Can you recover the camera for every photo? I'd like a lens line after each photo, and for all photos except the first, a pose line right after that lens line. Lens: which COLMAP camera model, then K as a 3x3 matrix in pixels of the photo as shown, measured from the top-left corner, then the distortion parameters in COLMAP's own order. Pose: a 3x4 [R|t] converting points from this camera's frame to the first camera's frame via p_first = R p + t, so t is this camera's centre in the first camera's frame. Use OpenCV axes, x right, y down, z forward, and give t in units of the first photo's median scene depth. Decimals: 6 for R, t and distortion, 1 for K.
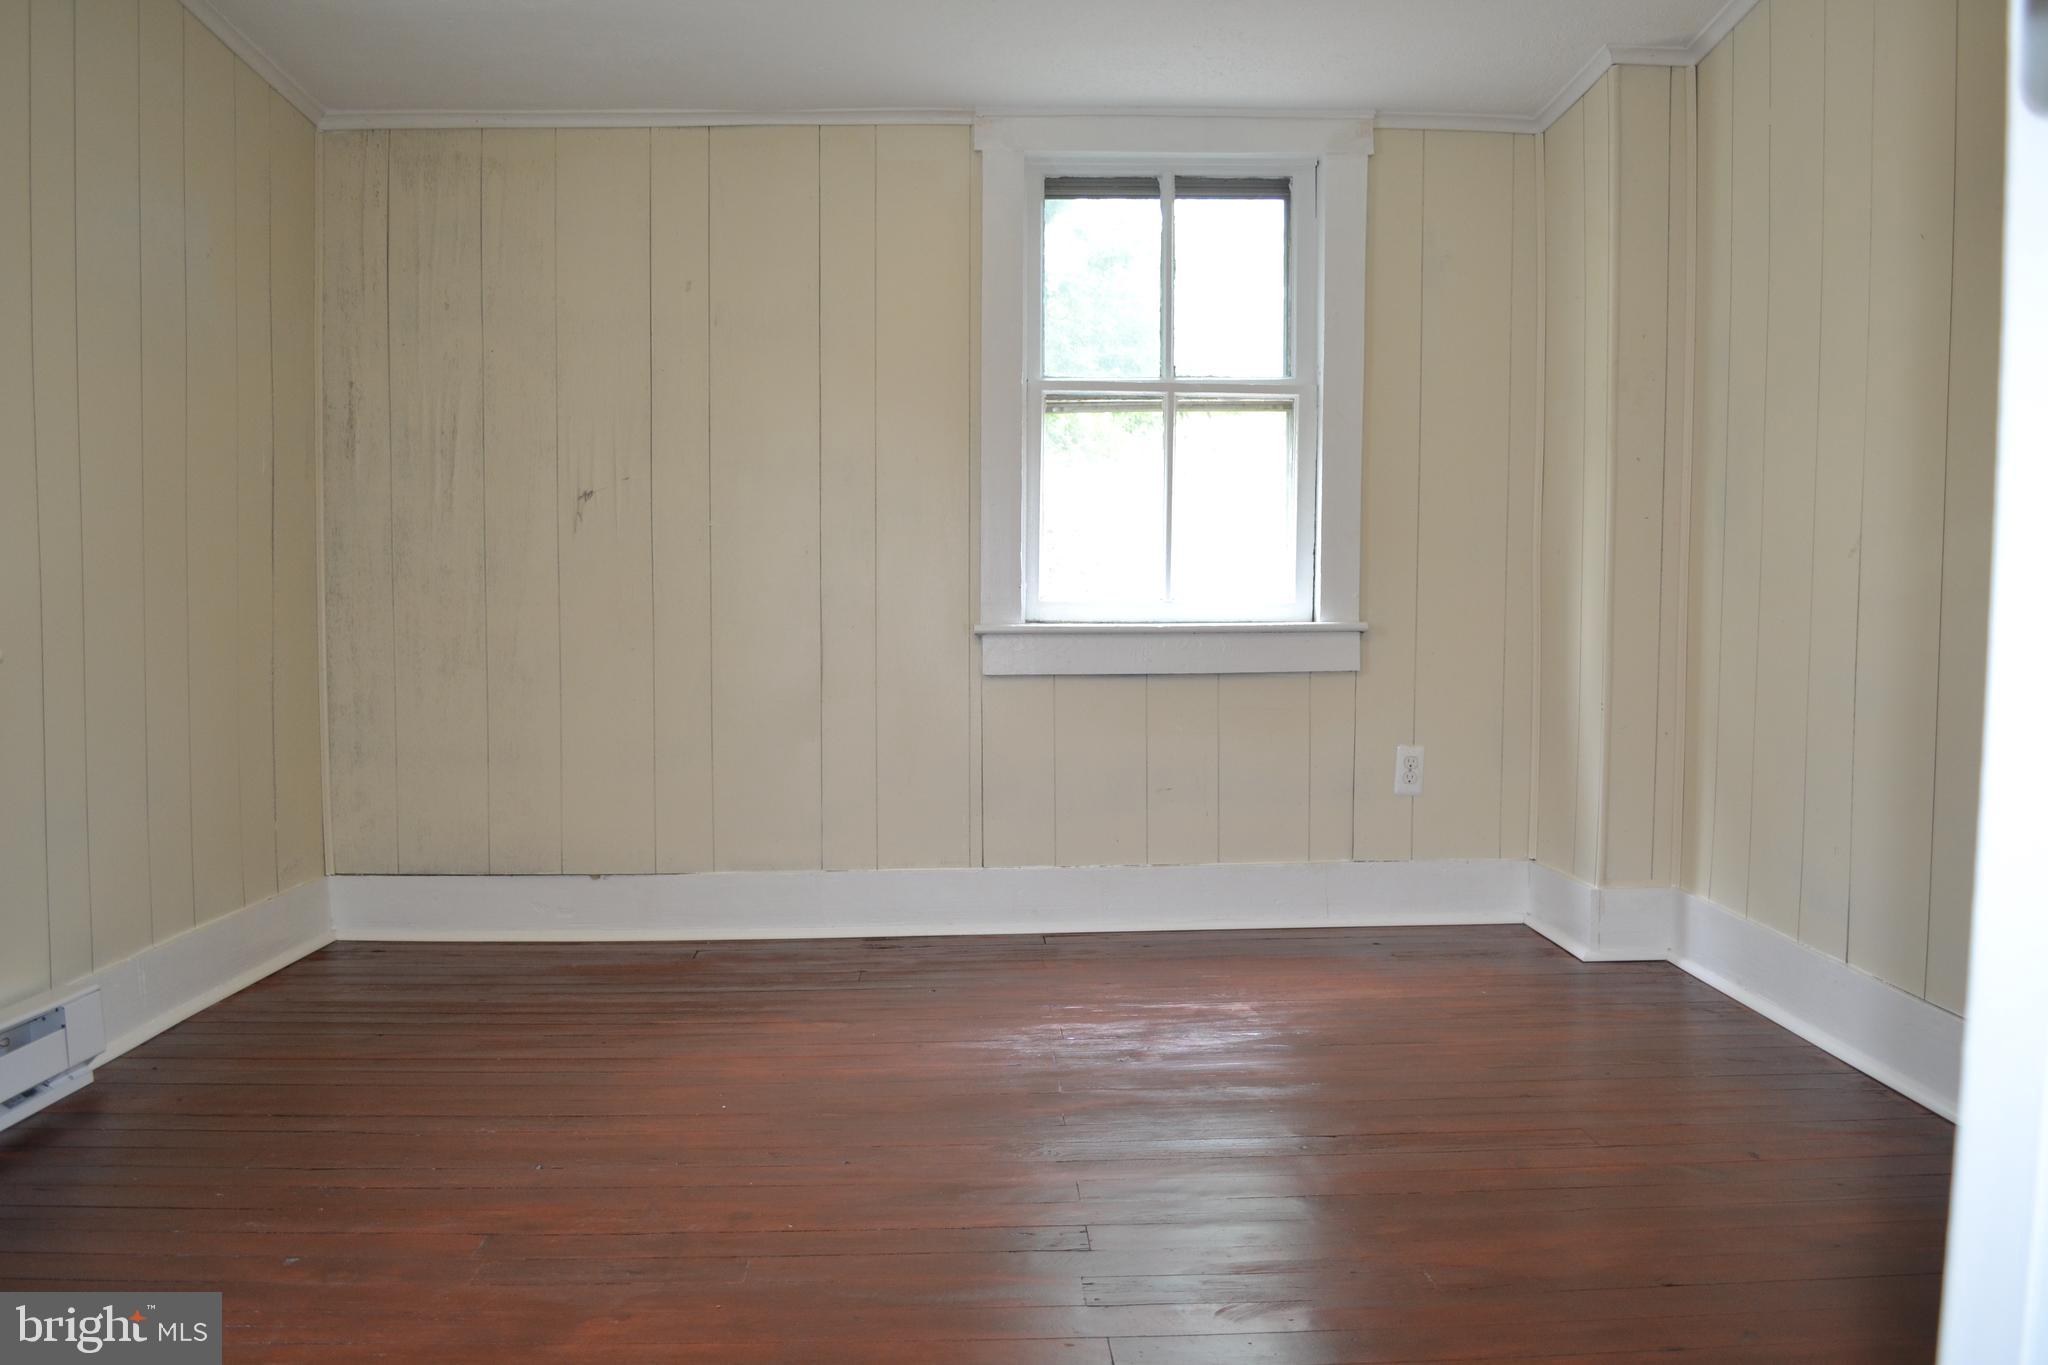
lens RADIAL K [[1627.6, 0, 998.1], [0, 1627.6, 689.4], [0, 0, 1]] dist [-0.076557, 0.005630]
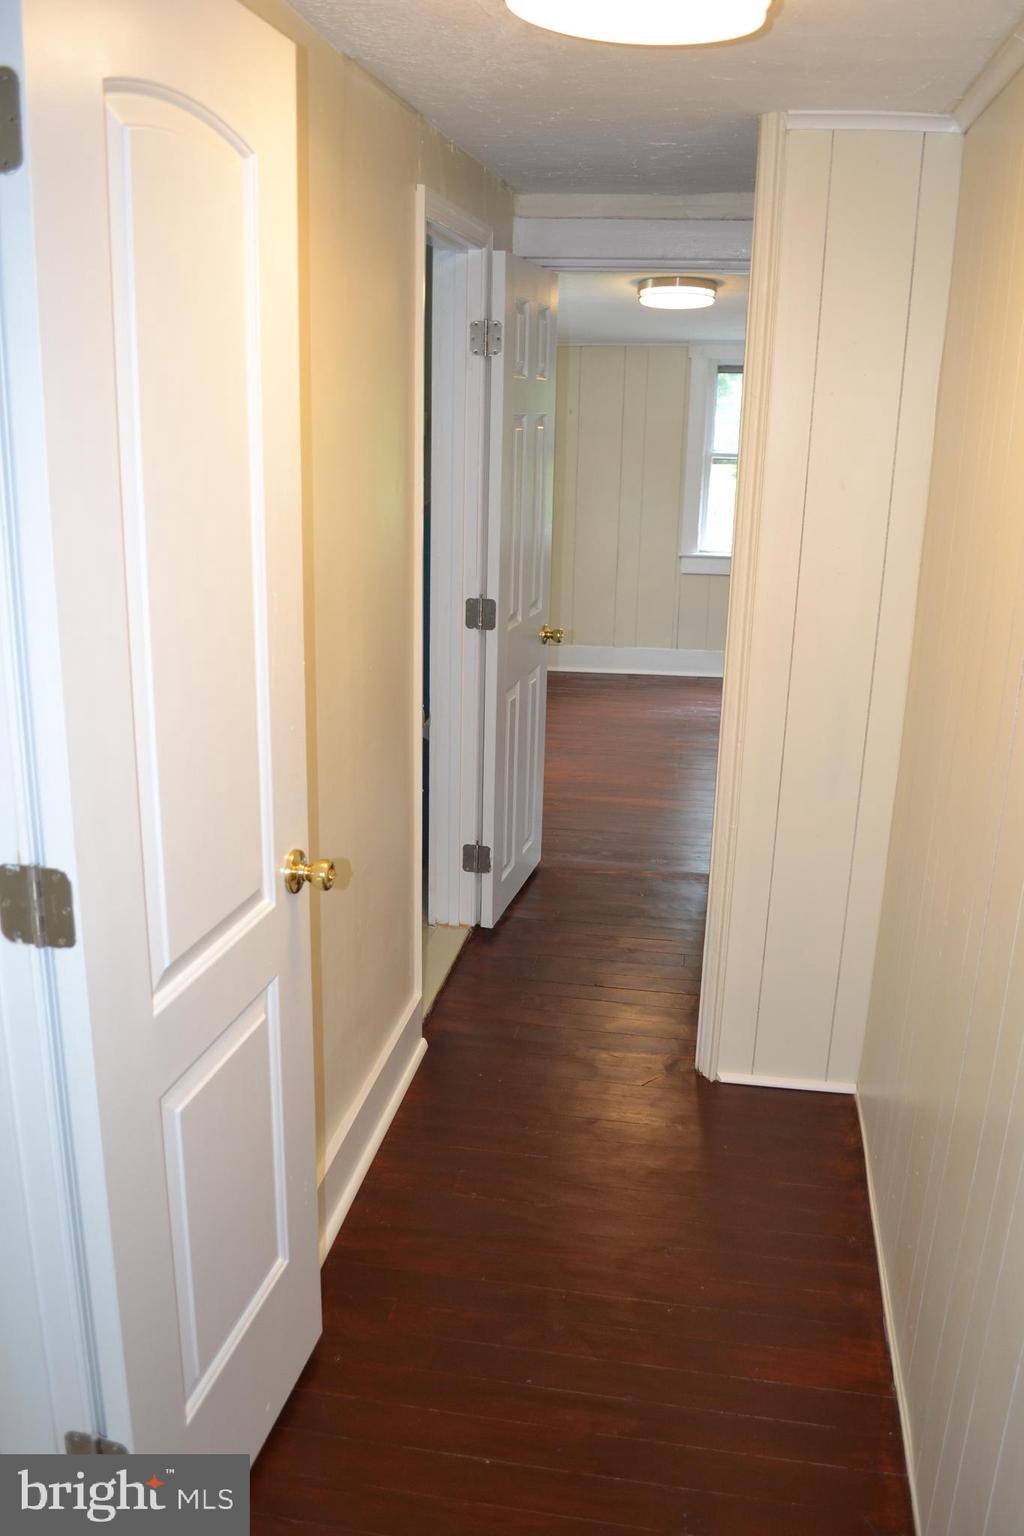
lens RADIAL K [[1220.7, 0, 509.3], [0, 1220.7, 759.5], [0, 0, 1]] dist [-0.076557, 0.005630]
pose [[0.981078, 0.069549, -0.180691, 0.090551], [-0.028366, 0.974816, 0.221198, -0.136706], [0.191524, -0.211887, 0.958344, -0.917260]]
